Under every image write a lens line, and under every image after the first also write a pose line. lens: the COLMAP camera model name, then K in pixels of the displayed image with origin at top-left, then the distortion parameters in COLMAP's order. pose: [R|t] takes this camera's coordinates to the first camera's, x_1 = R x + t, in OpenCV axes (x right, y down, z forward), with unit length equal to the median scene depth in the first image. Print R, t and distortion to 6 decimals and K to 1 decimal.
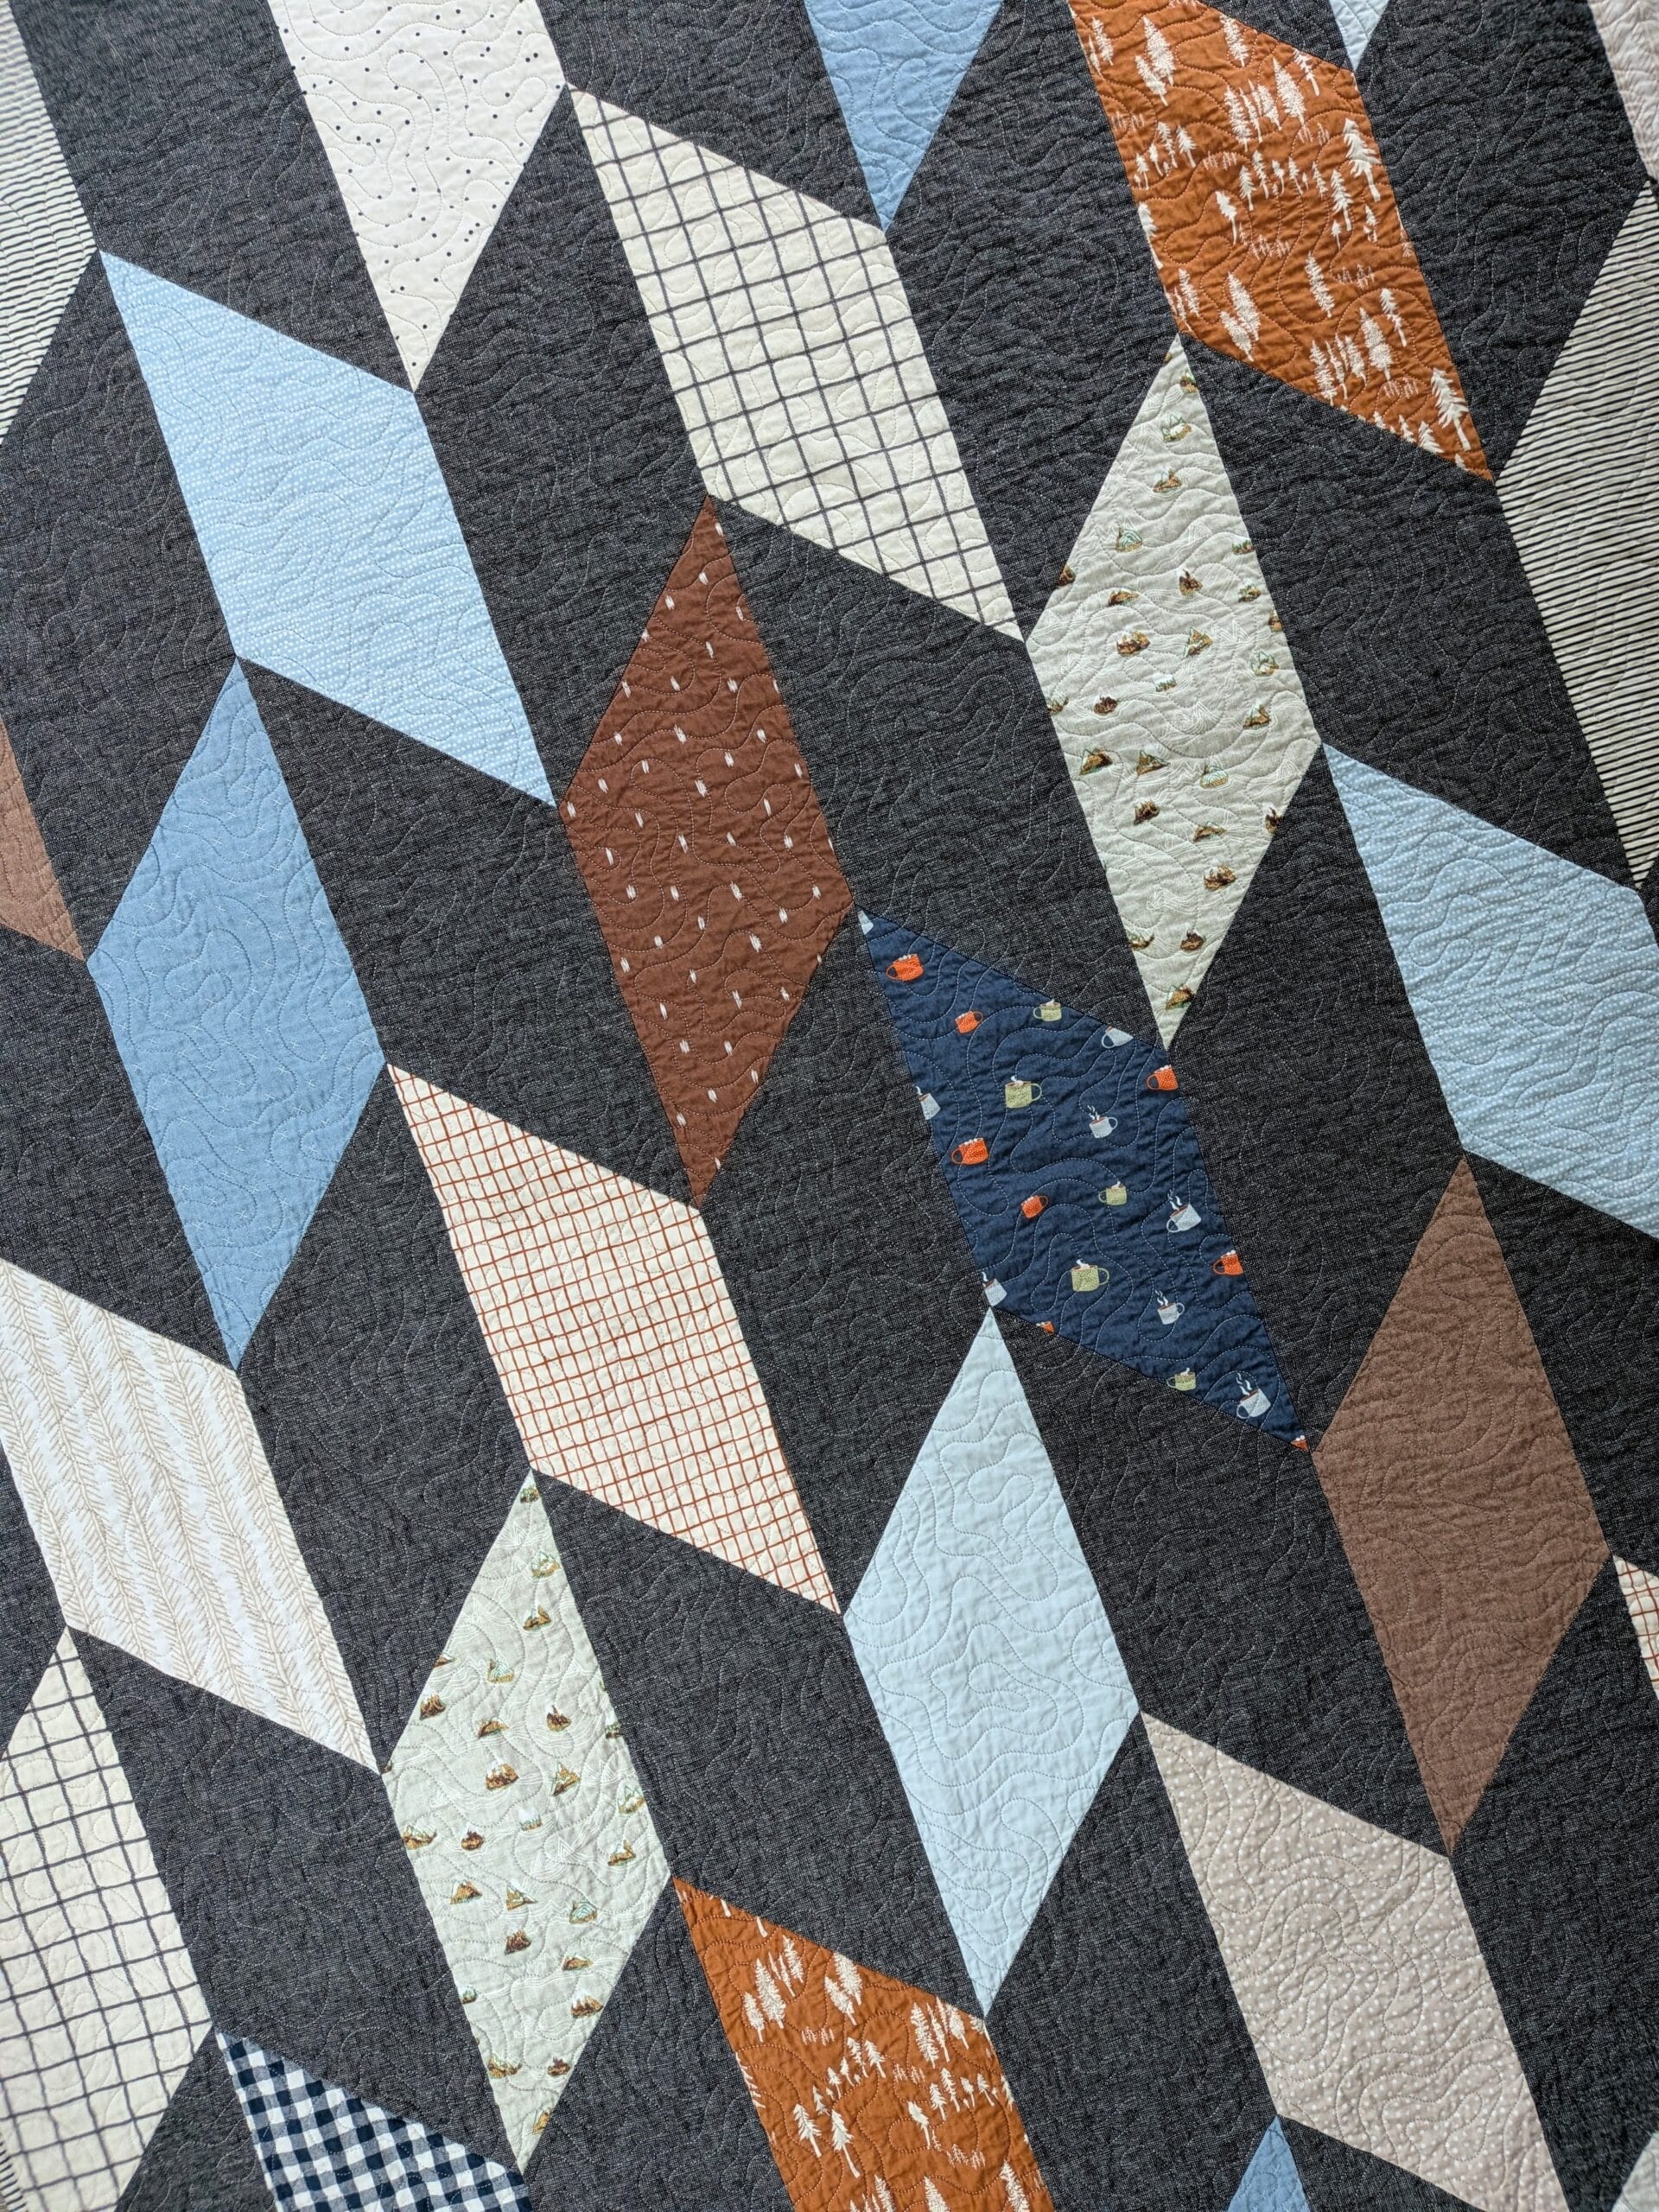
lens RADIAL K [[1556.8, 0, 829.5], [0, 1556.8, 1106.0], [0, 0, 1]] dist [0.037297, -0.060181]
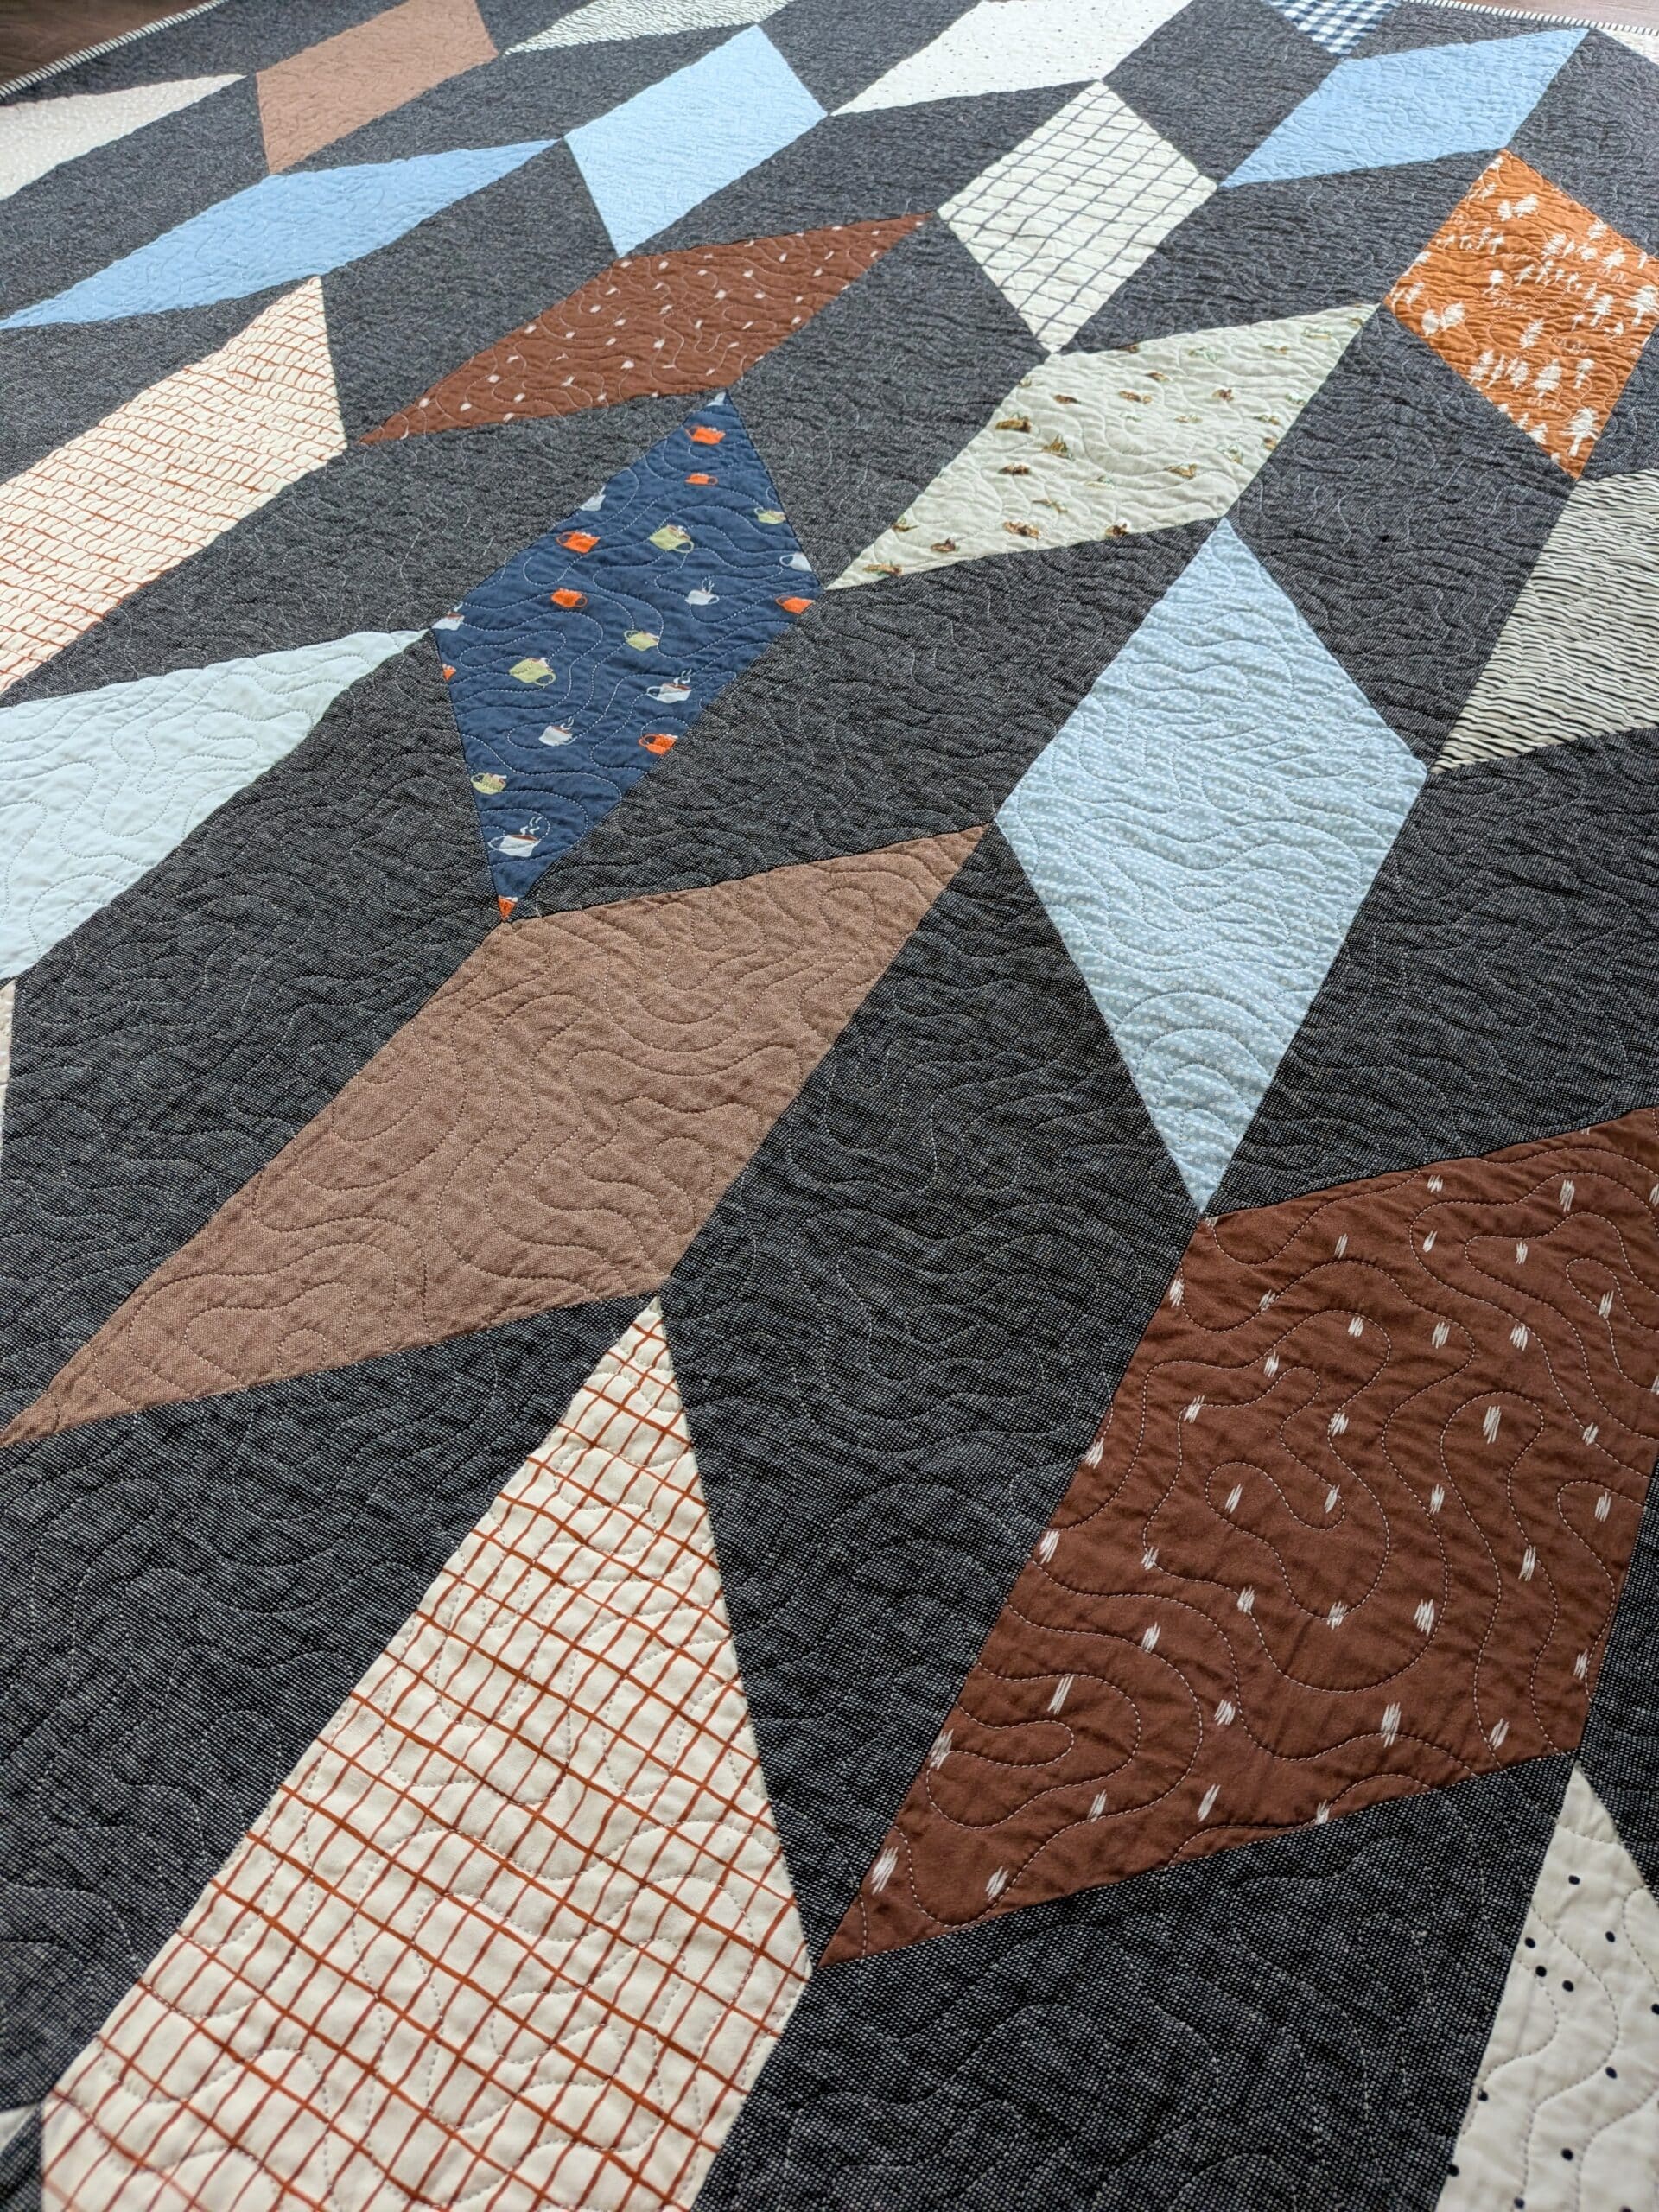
lens RADIAL K [[1556.8, 0, 829.5], [0, 1556.8, 1106.0], [0, 0, 1]] dist [0.037297, -0.060181]
pose [[0.656683, 0.590669, -0.468911, 0.749313], [-0.754159, 0.517097, -0.404790, 0.423431], [0.003375, 0.619452, 0.785027, 0.535822]]
